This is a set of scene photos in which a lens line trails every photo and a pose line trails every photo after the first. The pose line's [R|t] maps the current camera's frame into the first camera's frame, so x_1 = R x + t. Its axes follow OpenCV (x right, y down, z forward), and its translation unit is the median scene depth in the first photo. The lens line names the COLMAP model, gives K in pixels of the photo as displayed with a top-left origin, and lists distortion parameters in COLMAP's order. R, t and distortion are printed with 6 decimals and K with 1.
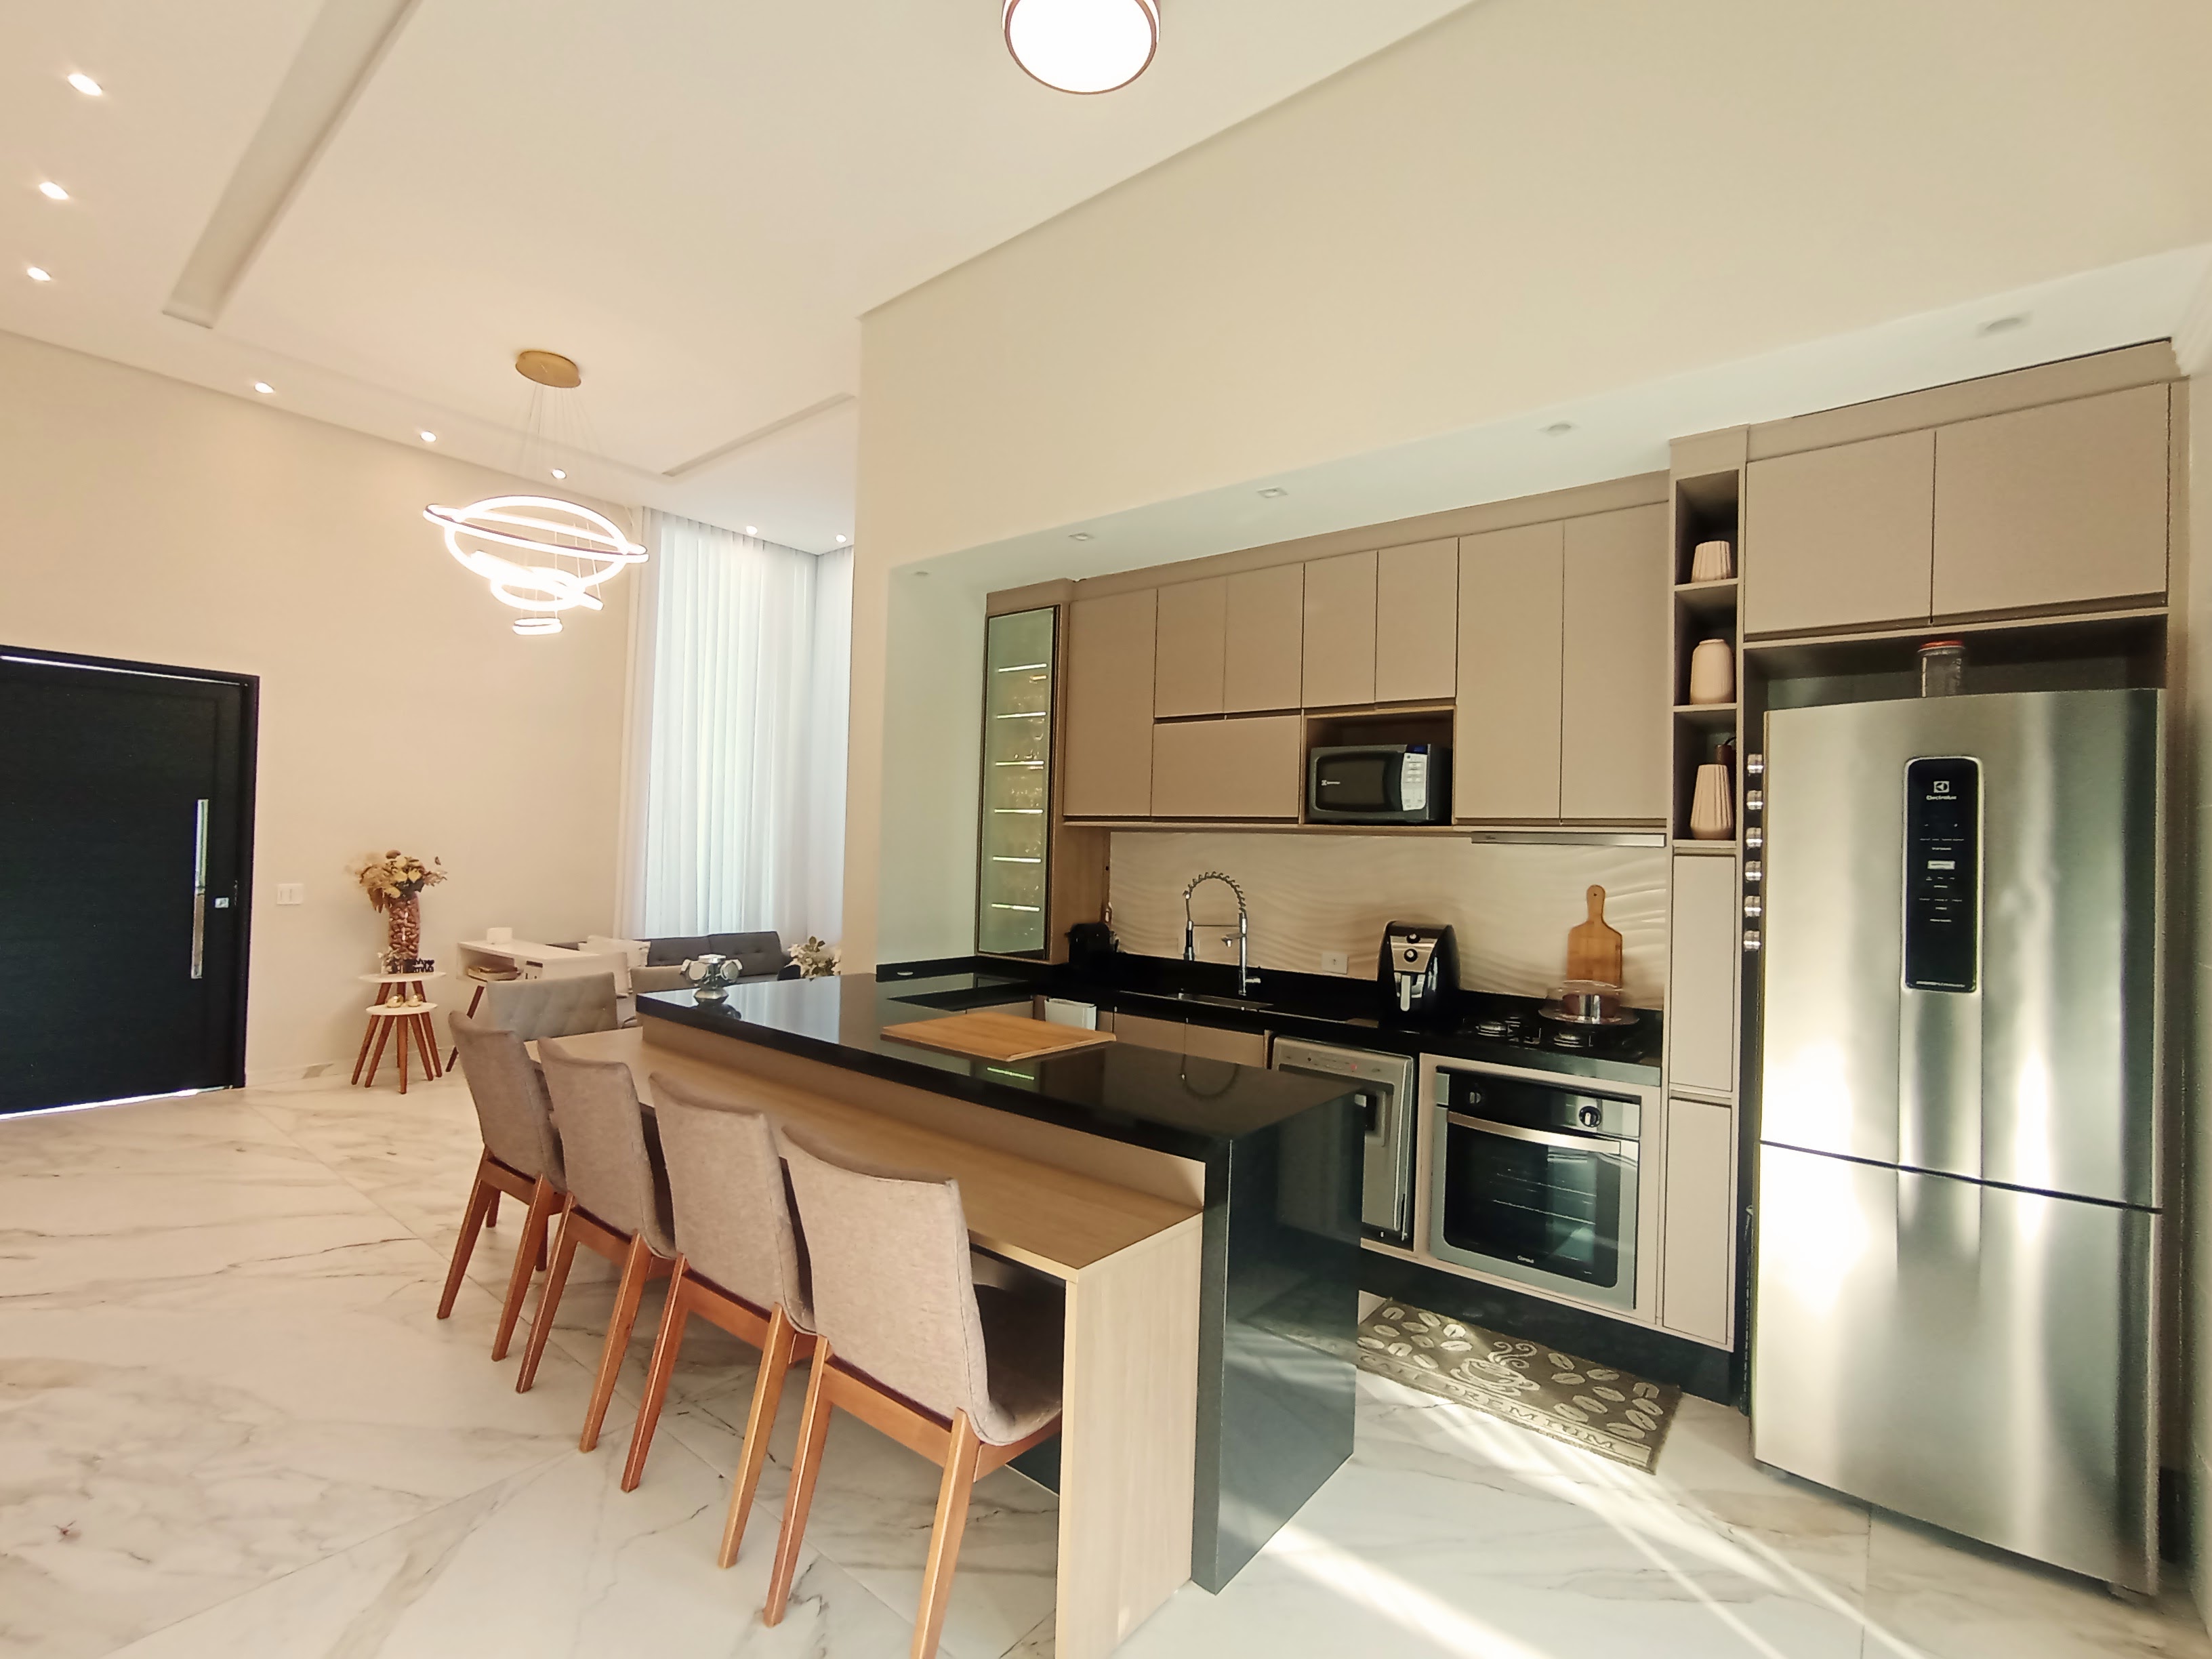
lens RADIAL K [[1009.3, 0, 1109.9], [0, 1009.3, 831.4], [0, 0, 1]] dist [-0.055385, 0.040641]
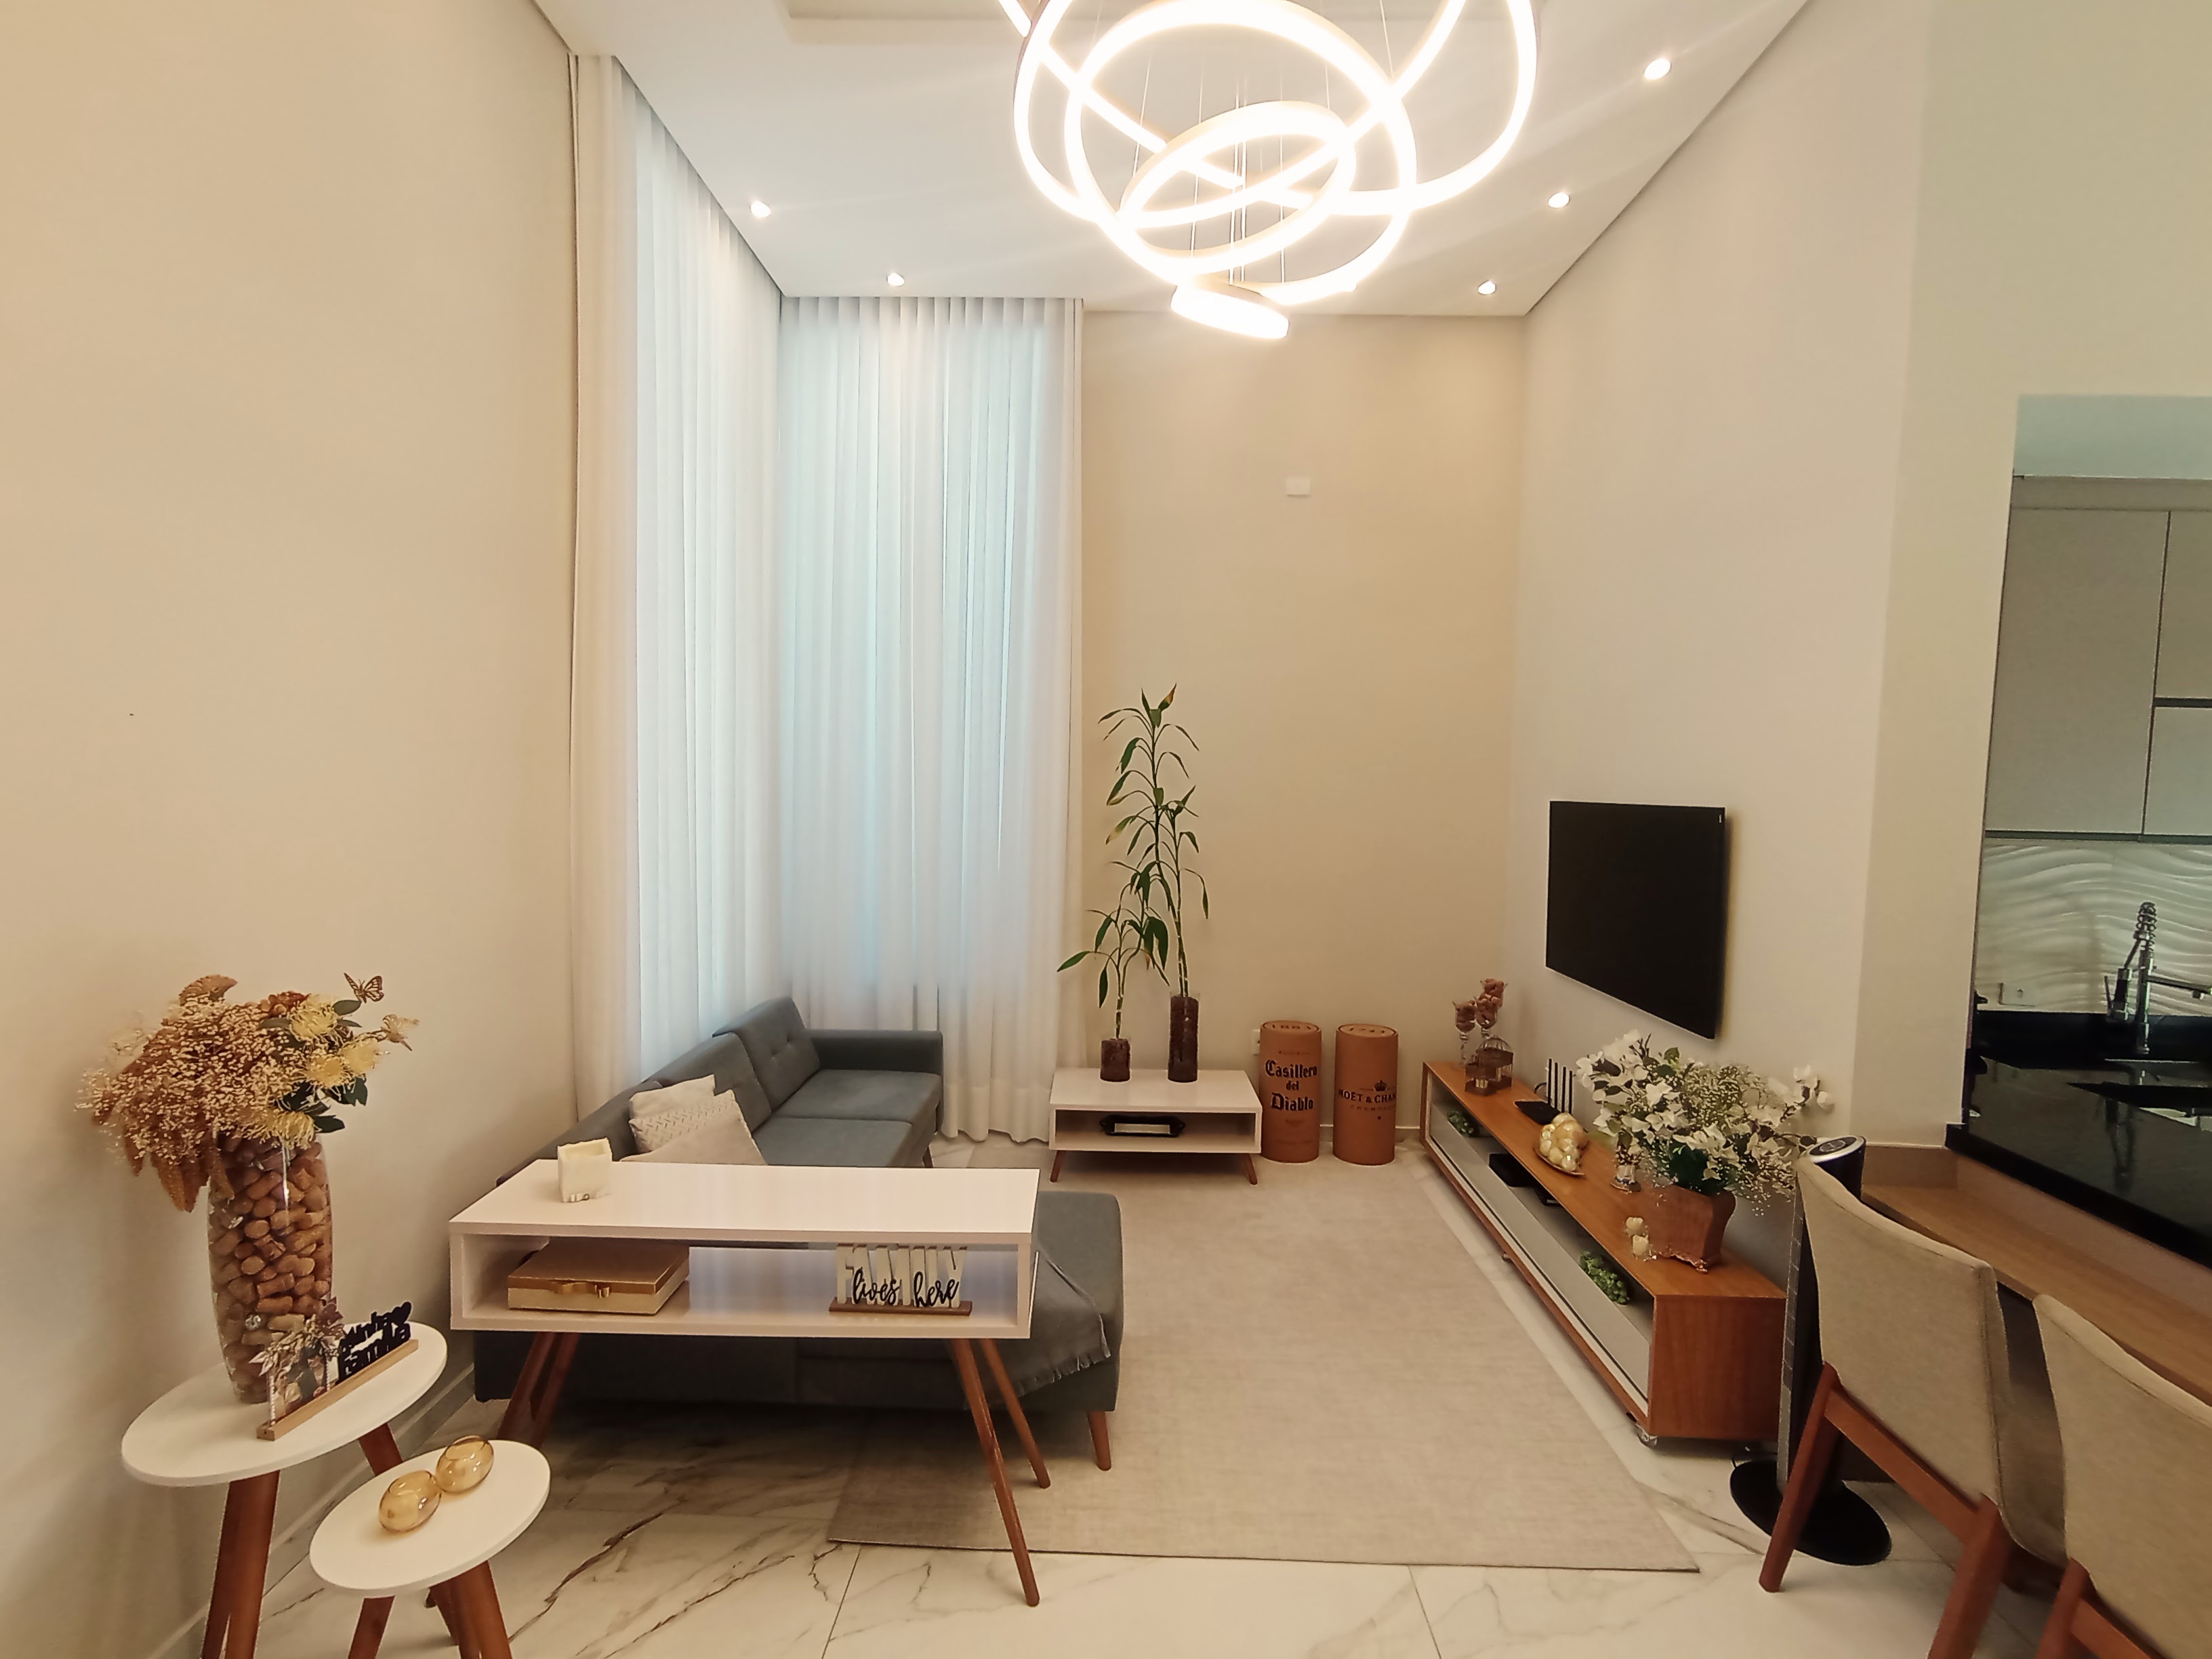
lens RADIAL K [[1003.1, 0, 1111.7], [0, 1003.1, 833.5], [0, 0, 1]] dist [-0.046076, 0.029085]
pose [[0.795016, -0.045266, 0.604898, -1.166639], [-0.009365, 0.996177, 0.086854, -0.084122], [-0.606517, -0.074715, 0.791552, 1.059553]]
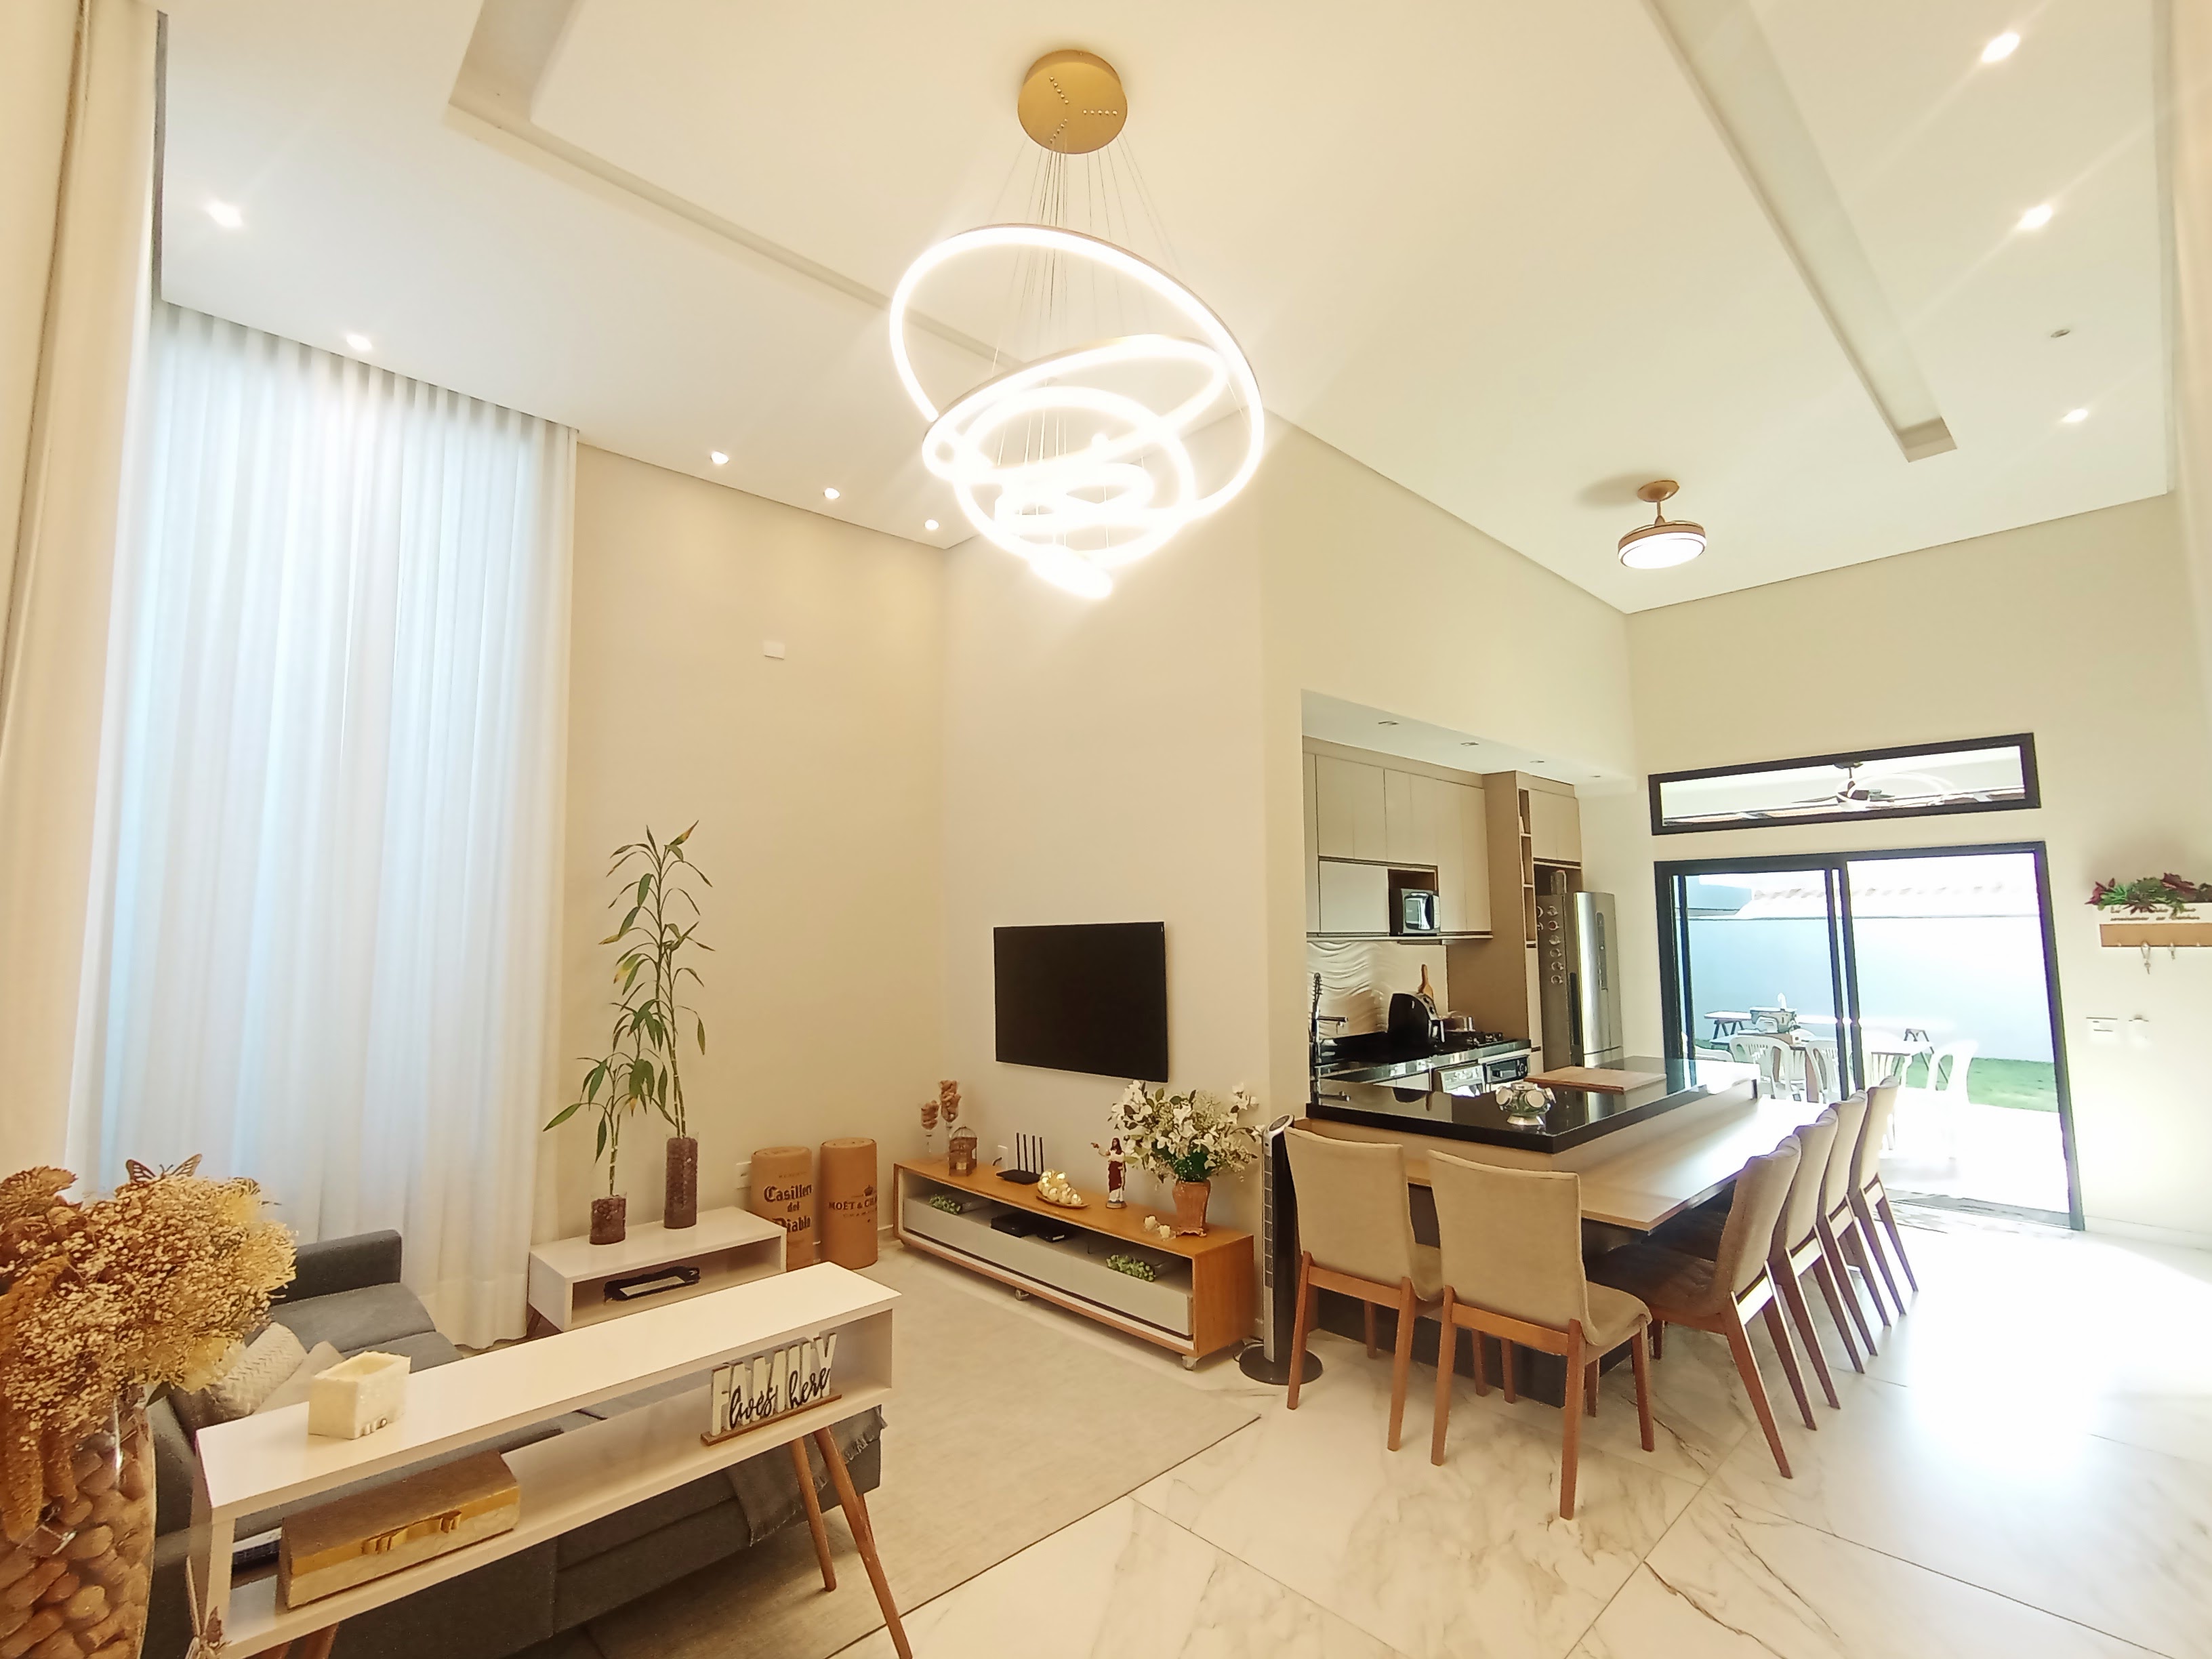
lens RADIAL K [[1009.3, 0, 1109.9], [0, 1009.3, 831.4], [0, 0, 1]] dist [-0.055385, 0.040641]
pose [[0.137726, 0.072390, 0.987821, -1.513962], [-0.004124, 0.997359, -0.072514, -0.059145], [-0.990462, 0.005913, 0.137661, 1.300404]]
